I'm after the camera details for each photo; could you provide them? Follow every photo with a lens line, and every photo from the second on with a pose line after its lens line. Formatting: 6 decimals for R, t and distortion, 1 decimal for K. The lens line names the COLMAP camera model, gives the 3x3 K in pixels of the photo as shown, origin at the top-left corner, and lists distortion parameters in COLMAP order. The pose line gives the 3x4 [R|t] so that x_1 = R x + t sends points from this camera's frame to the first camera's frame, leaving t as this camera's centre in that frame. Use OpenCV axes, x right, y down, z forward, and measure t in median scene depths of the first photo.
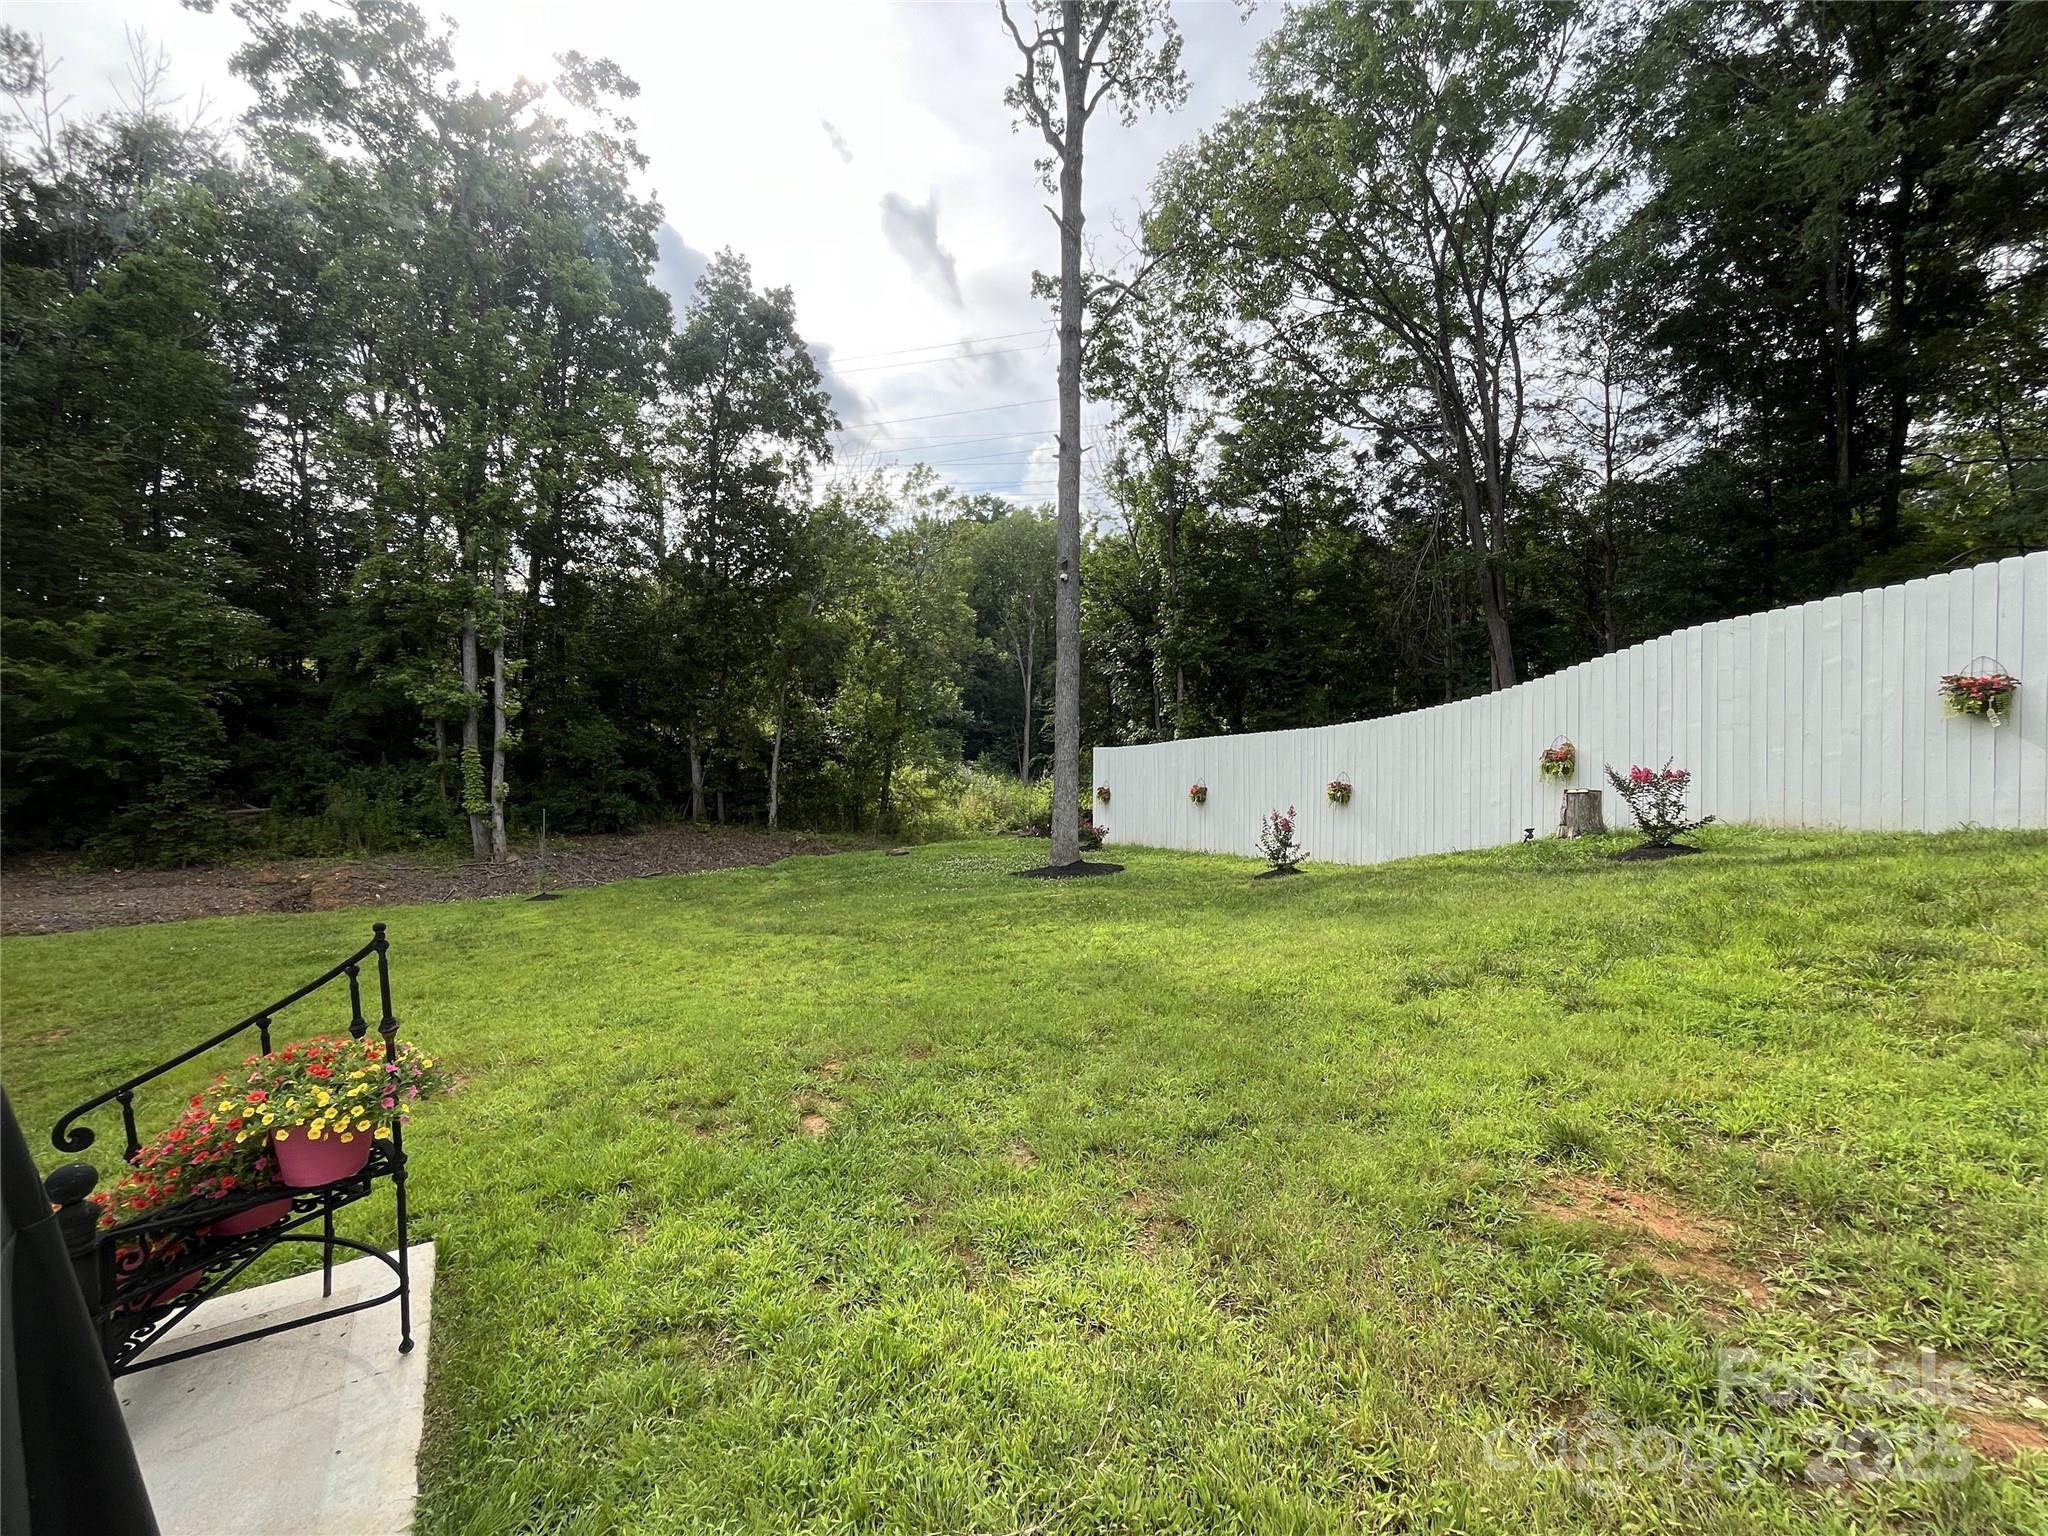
lens RADIAL K [[841.2, 0, 1024.0], [0, 841.2, 768.0], [0, 0, 1]] dist [-0.000499, 0.000436]
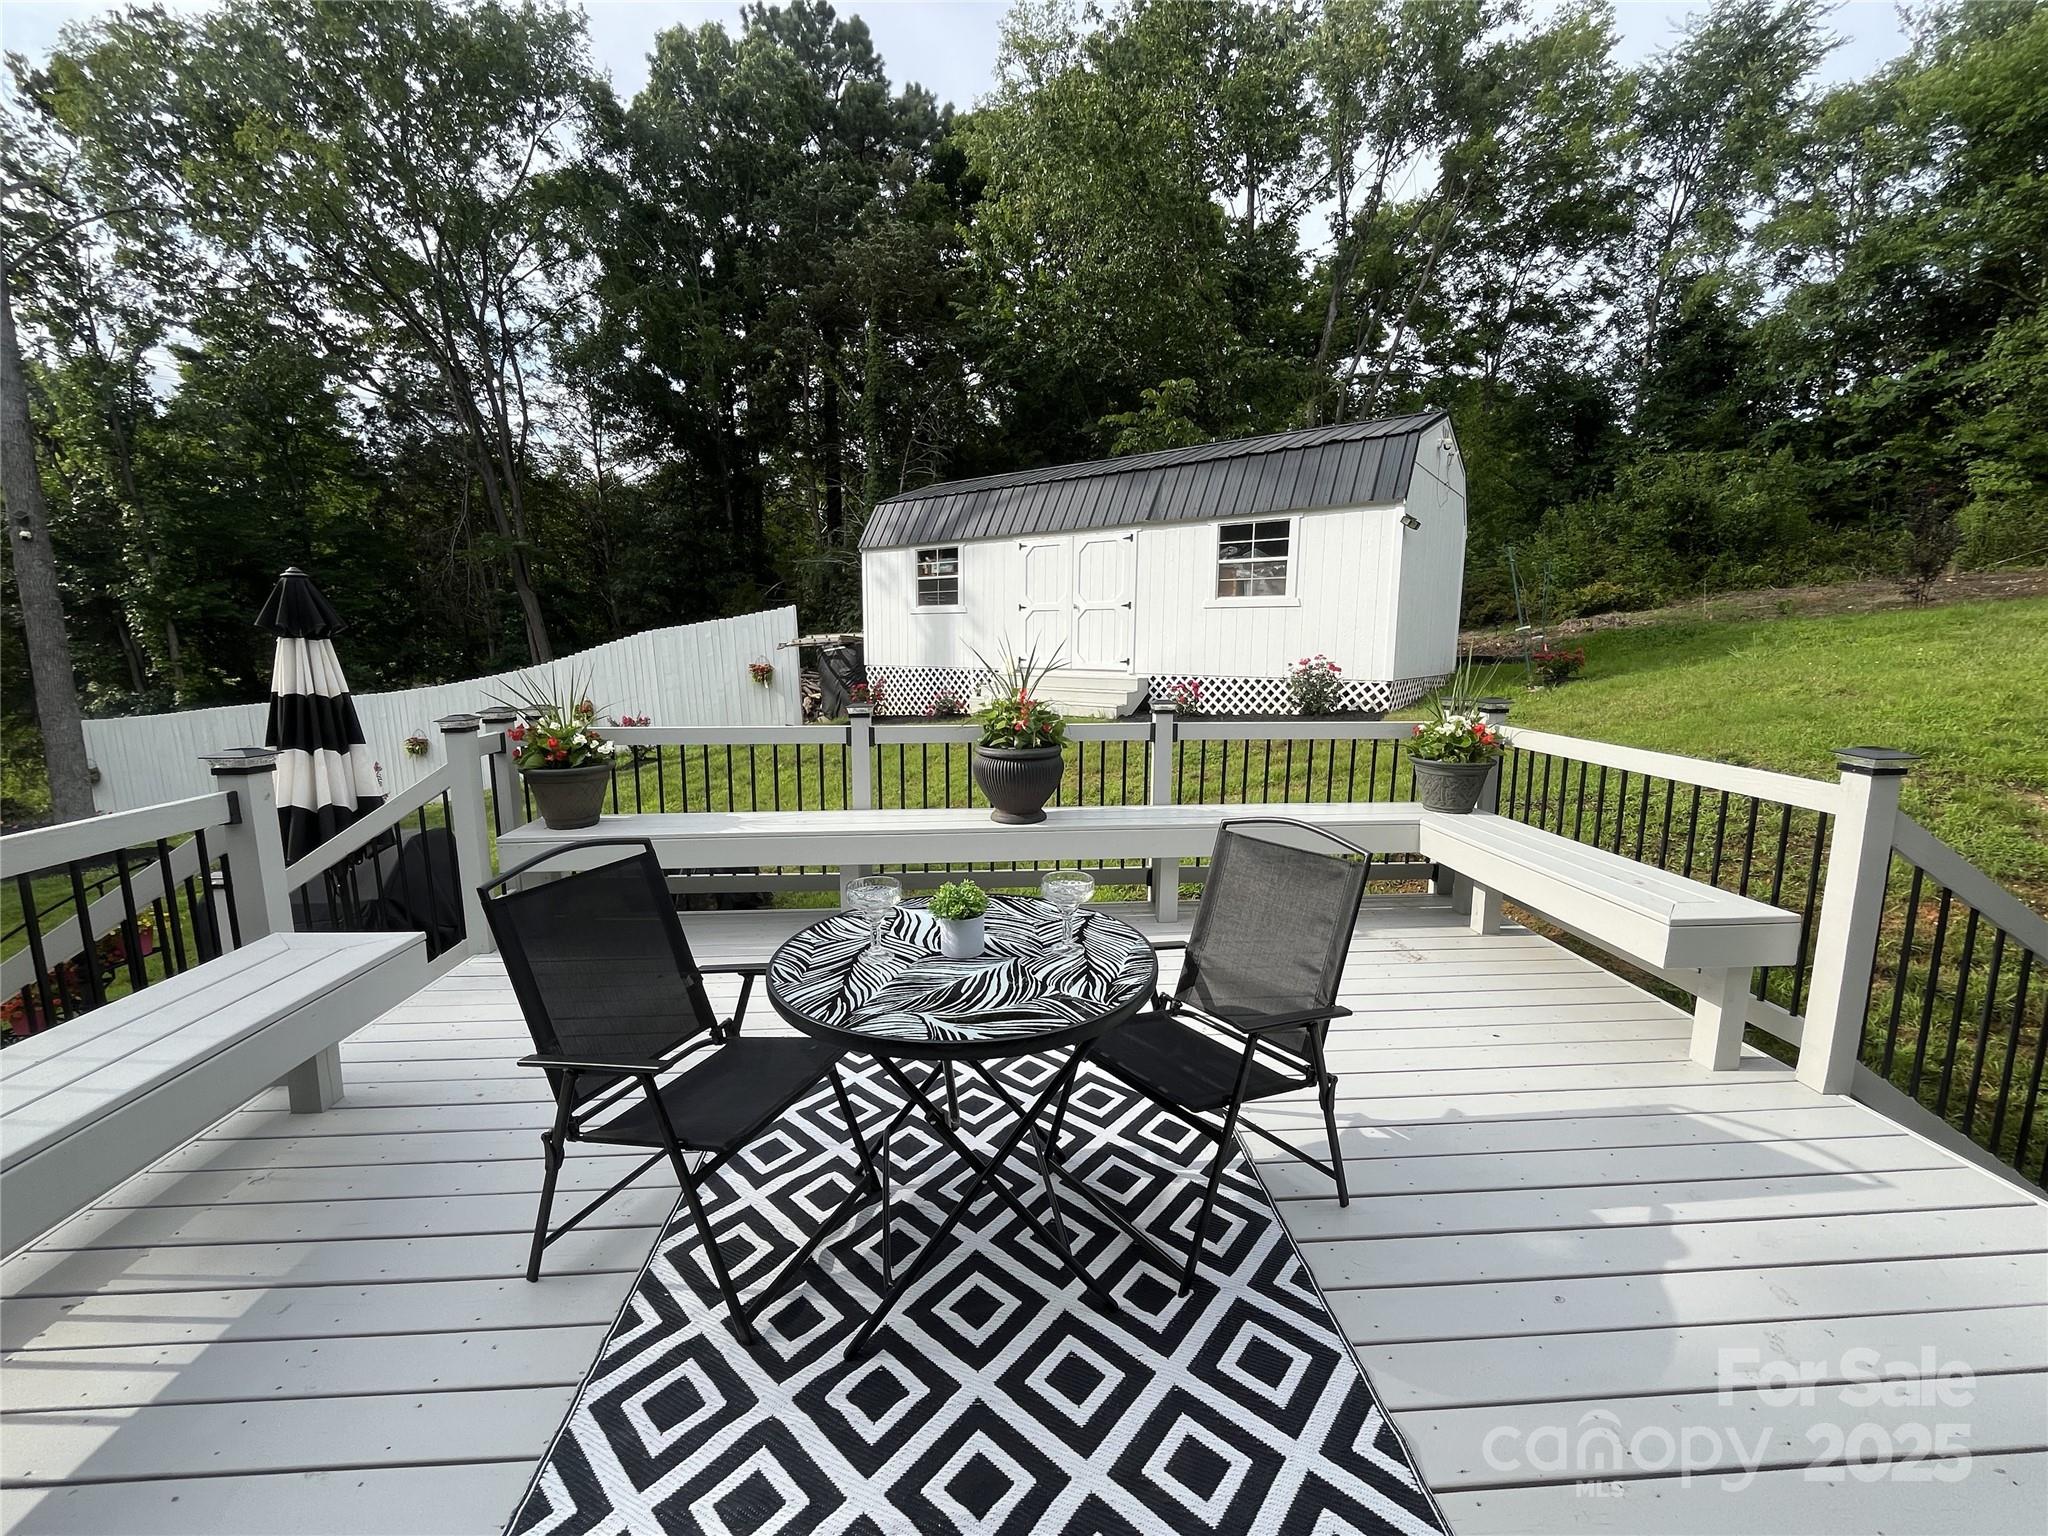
lens RADIAL K [[841.2, 0, 1024.0], [0, 841.2, 768.0], [0, 0, 1]] dist [-0.000499, 0.000436]
pose [[0.510157, -0.128973, 0.850356, -0.119215], [0.056213, 0.991579, 0.116668, -0.017977], [-0.858242, -0.011718, 0.513111, -0.209961]]
